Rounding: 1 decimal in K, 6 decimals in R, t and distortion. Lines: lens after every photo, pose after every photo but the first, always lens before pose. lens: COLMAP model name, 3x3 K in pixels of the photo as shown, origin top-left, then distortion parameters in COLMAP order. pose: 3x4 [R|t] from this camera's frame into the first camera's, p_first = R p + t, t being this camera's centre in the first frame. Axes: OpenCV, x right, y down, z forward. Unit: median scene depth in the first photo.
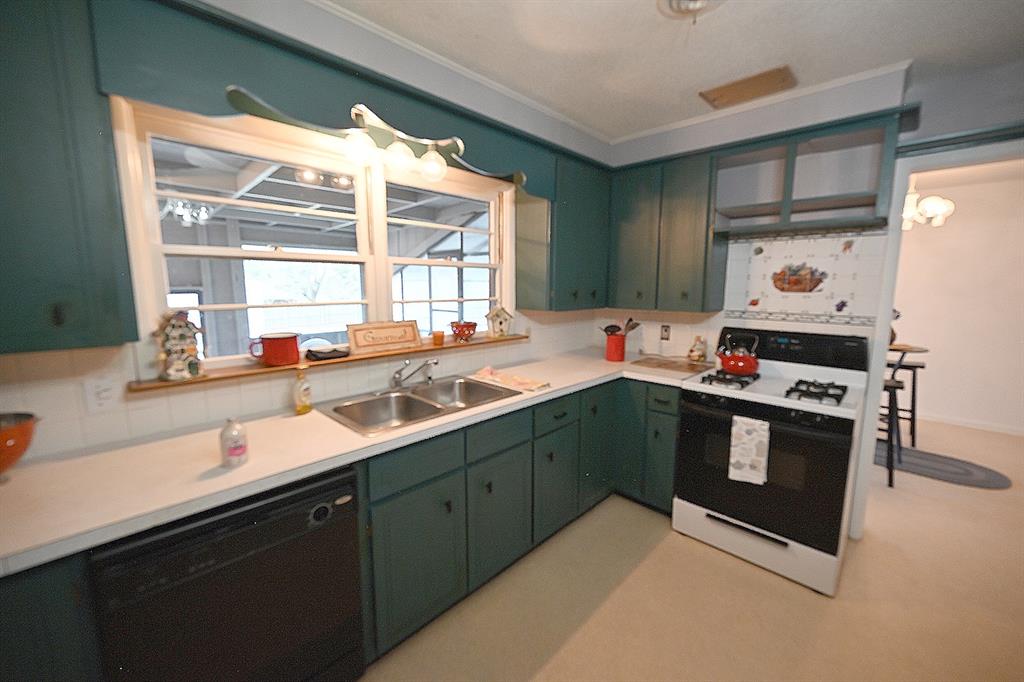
lens RADIAL K [[404.1, 0, 511.6], [0, 404.1, 339.5], [0, 0, 1]] dist [-0.000307, -0.000395]
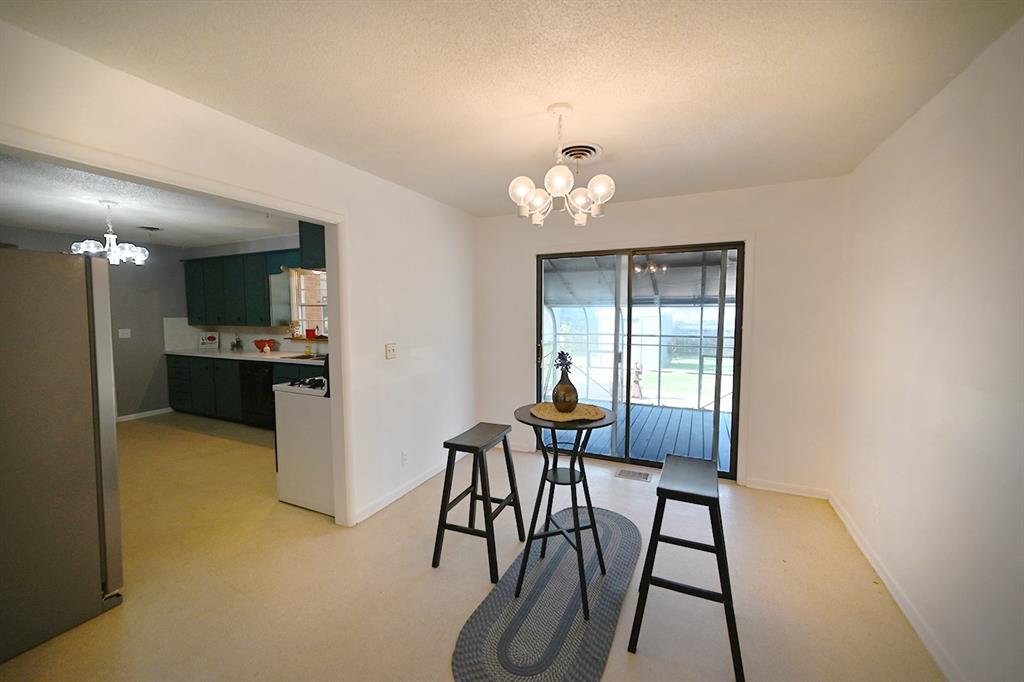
lens RADIAL K [[404.1, 0, 511.6], [0, 404.1, 339.5], [0, 0, 1]] dist [-0.000307, -0.000395]
pose [[0.327608, 0.063281, -0.942692, 2.124632], [-0.124025, 0.992001, 0.023489, -0.144339], [0.936638, 0.109223, 0.332836, 1.014586]]
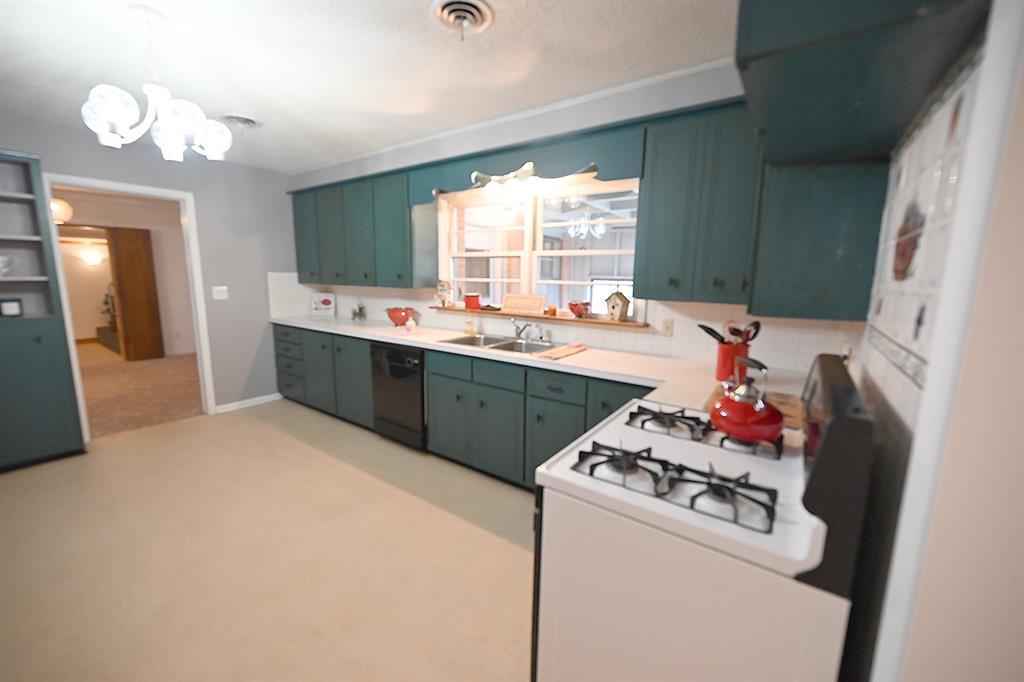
lens RADIAL K [[404.1, 0, 511.6], [0, 404.1, 339.5], [0, 0, 1]] dist [-0.000307, -0.000395]
pose [[0.147731, 0.155018, -0.976803, 1.039541], [-0.150619, 0.979646, 0.132690, -0.062029], [0.977491, 0.127523, 0.168073, 0.619388]]
